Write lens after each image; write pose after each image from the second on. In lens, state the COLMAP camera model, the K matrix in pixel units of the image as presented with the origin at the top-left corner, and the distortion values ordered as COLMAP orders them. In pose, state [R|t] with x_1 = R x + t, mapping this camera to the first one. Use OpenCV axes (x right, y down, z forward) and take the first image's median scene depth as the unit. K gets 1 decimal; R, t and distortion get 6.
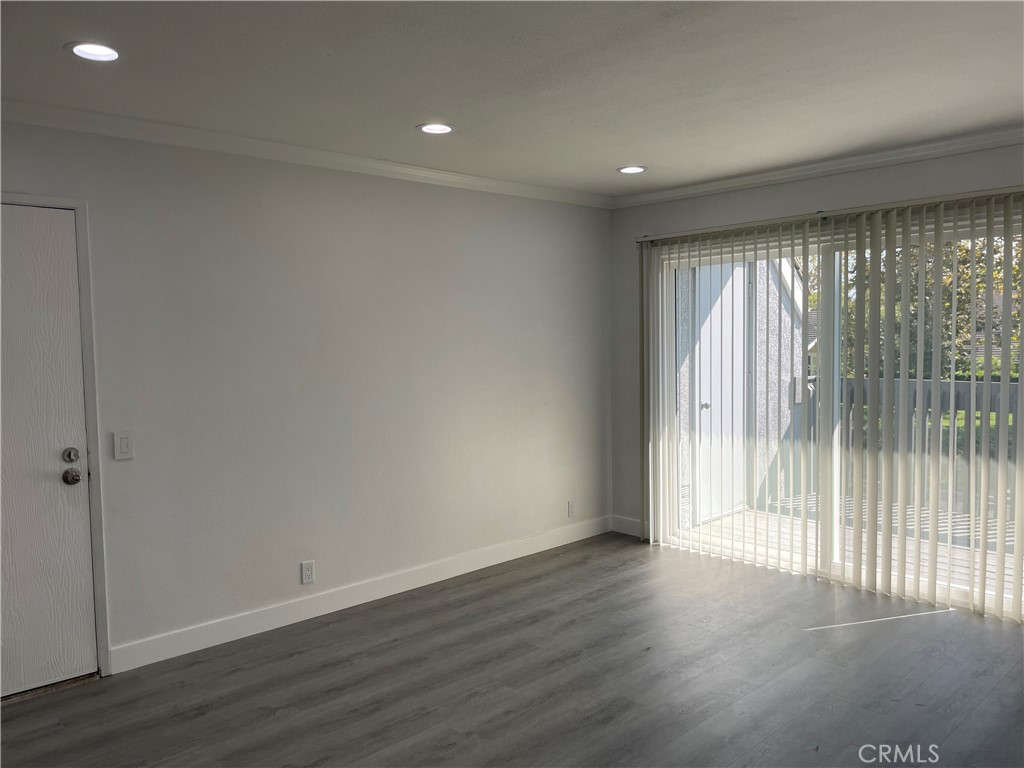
lens RADIAL K [[786.4, 0, 524.8], [0, 786.4, 388.0], [0, 0, 1]] dist [0.086142, -0.123805]
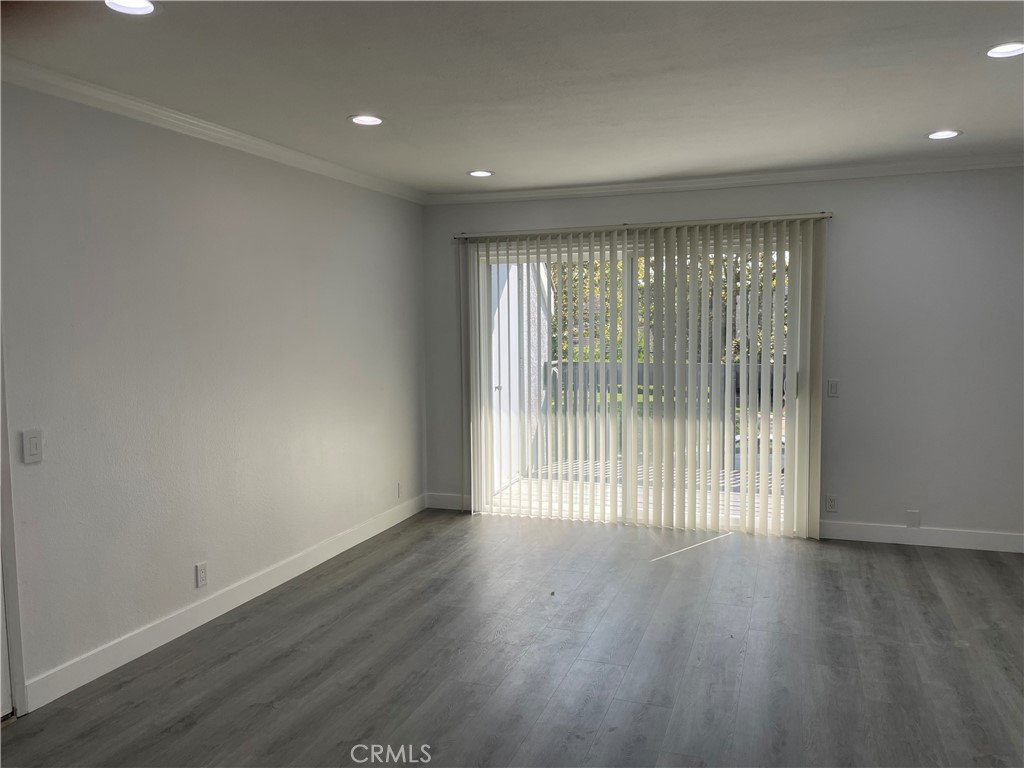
lens RADIAL K [[786.4, 0, 524.8], [0, 786.4, 388.0], [0, 0, 1]] dist [0.086142, -0.123805]
pose [[0.886122, -0.029331, 0.462522, -0.343303], [0.024226, 0.999562, 0.016973, 0.006199], [-0.462818, -0.003835, 0.886445, -0.004368]]
